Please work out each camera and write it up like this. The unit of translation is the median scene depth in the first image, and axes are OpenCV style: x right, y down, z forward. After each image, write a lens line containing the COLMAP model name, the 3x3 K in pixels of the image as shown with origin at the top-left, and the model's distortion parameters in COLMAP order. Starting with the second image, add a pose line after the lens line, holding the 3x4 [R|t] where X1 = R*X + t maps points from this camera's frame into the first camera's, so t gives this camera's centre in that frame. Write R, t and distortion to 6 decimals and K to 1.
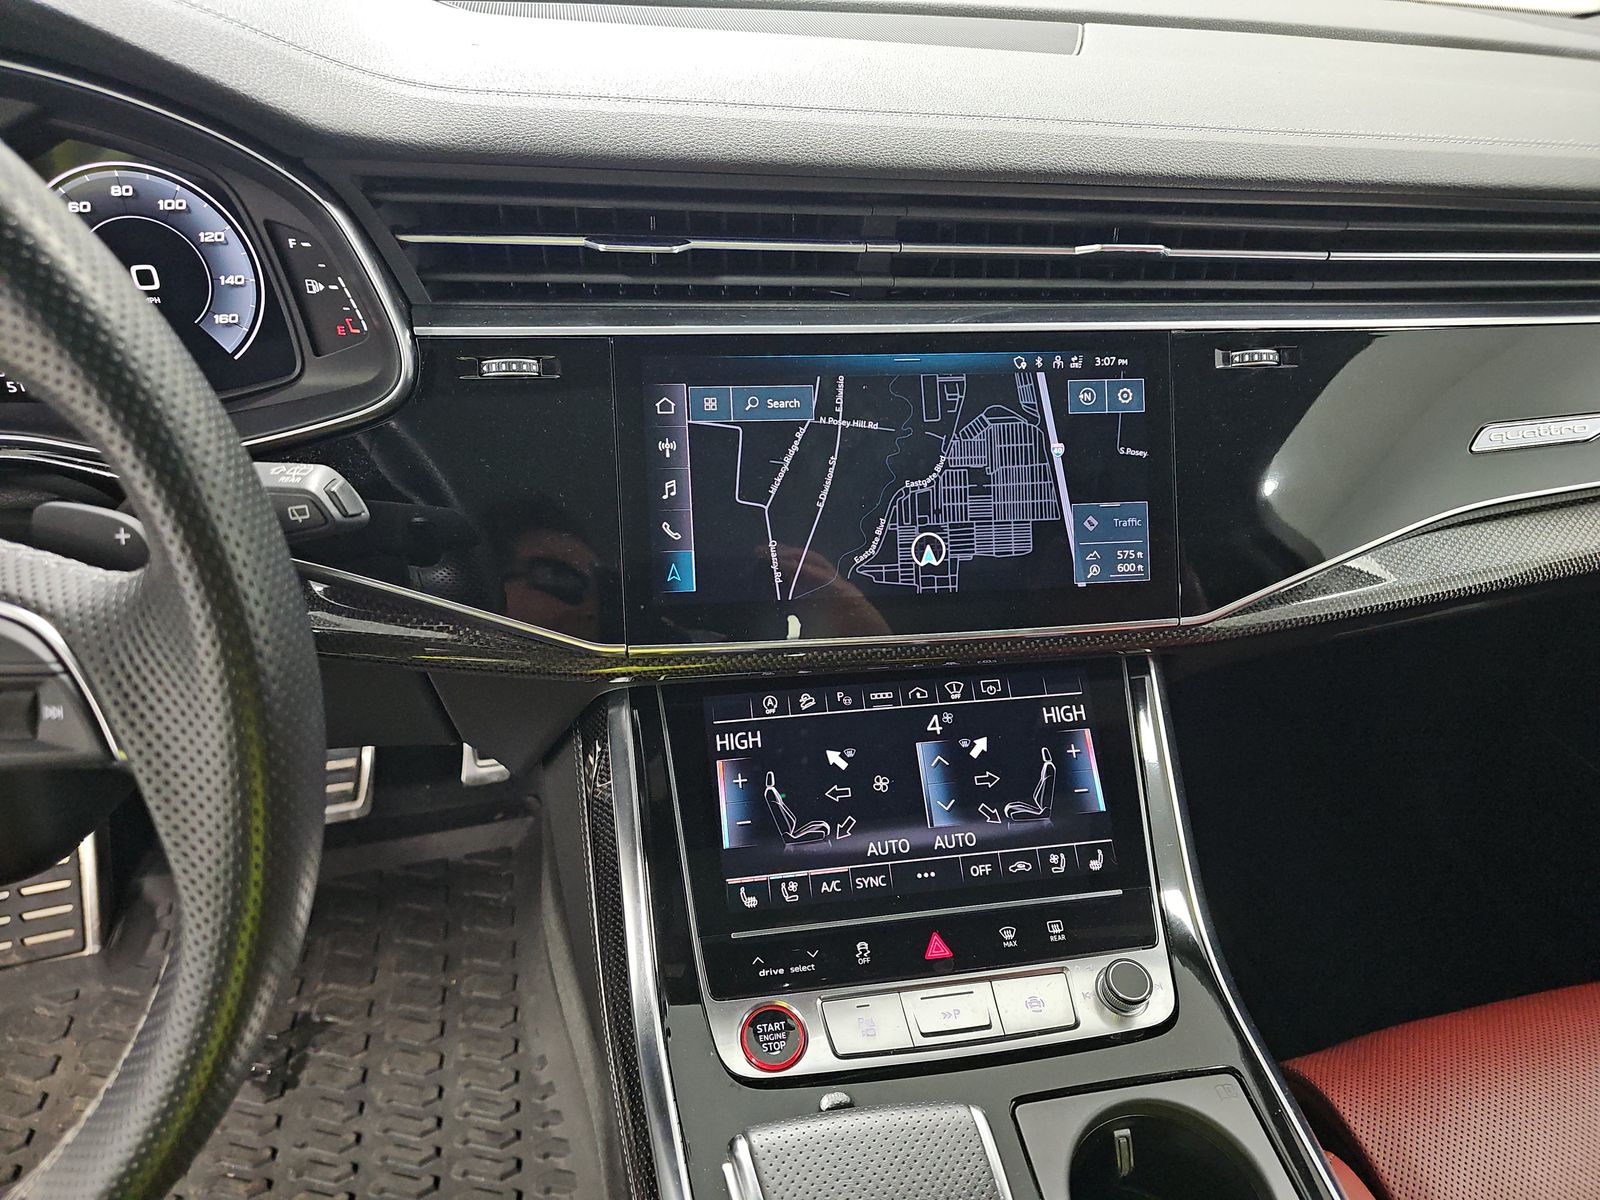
lens RADIAL K [[1041.6, 0, 800.0], [0, 1041.6, 600.0], [0, 0, 1]] dist [0.158664, -0.139604]
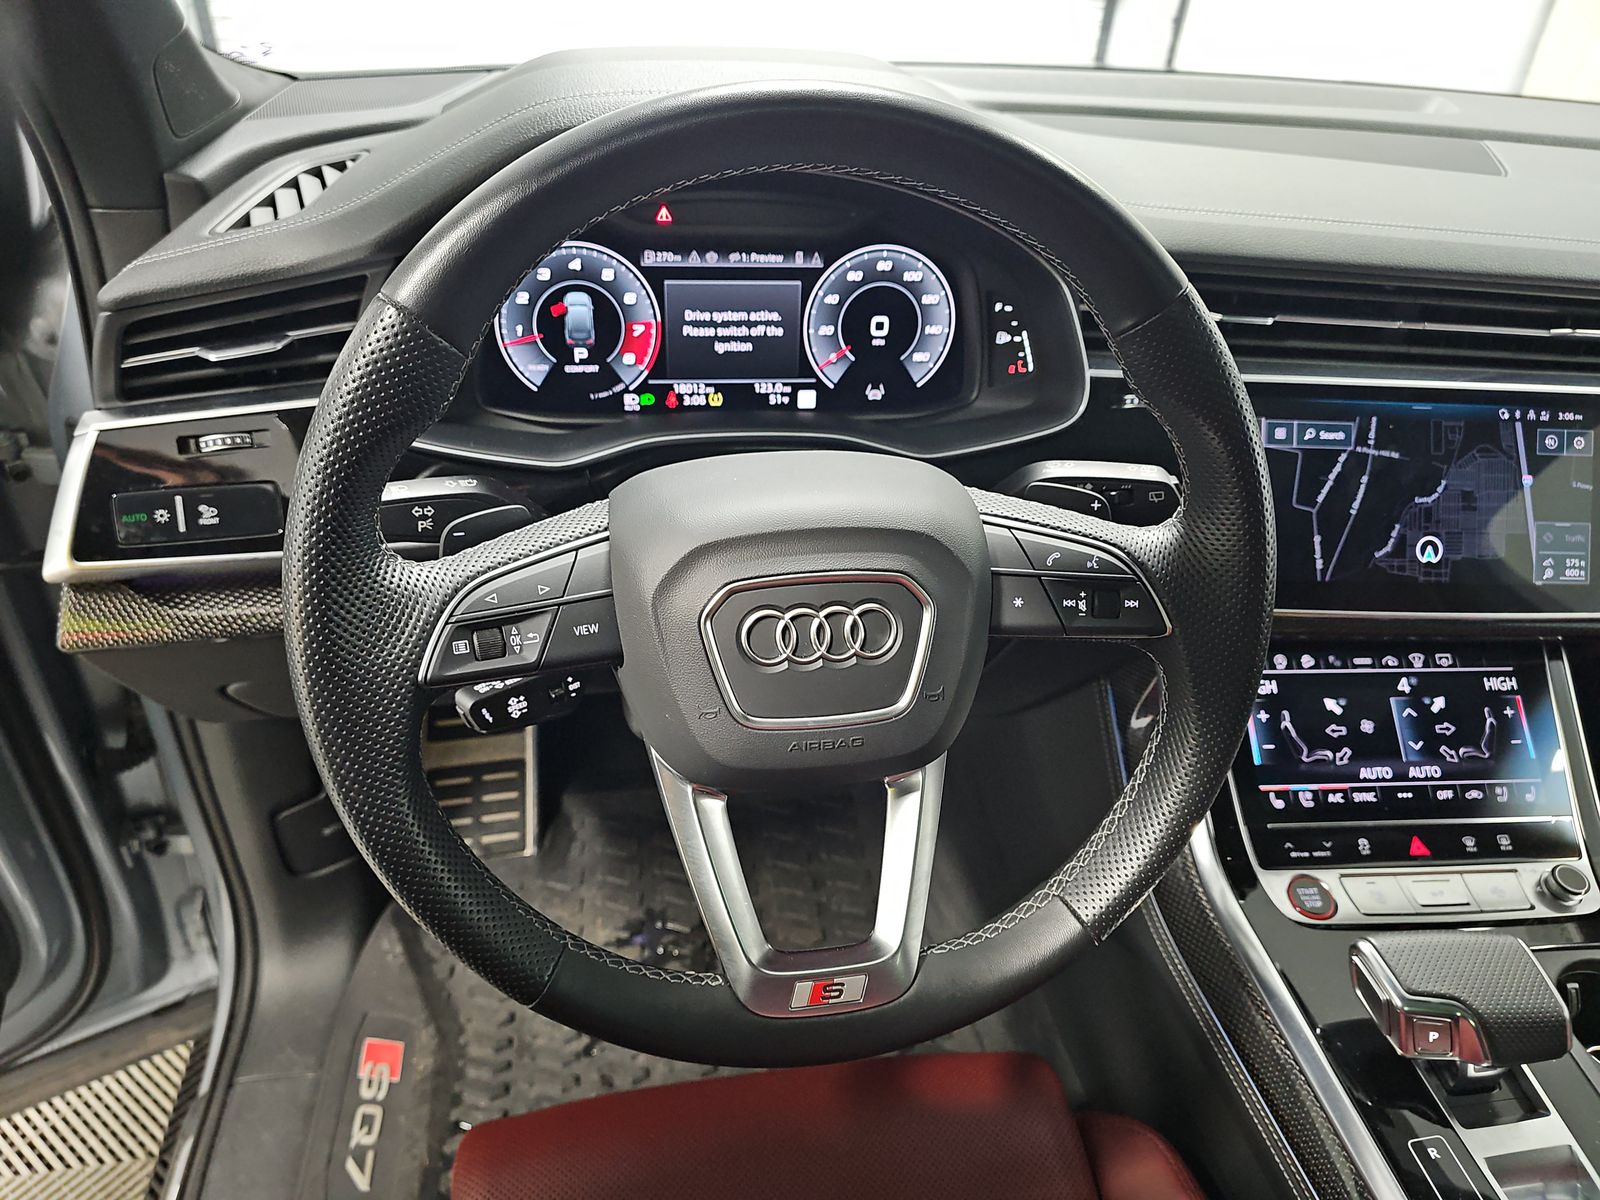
lens RADIAL K [[1060.8, 0, 820.5], [0, 1060.8, 606.6], [0, 0, 1]] dist [0.060071, 0.002741]
pose [[0.998264, 0.058603, -0.005863, -0.624964], [-0.058689, 0.998152, -0.015729, 0.089118], [0.004931, 0.016045, 0.999859, -0.370644]]
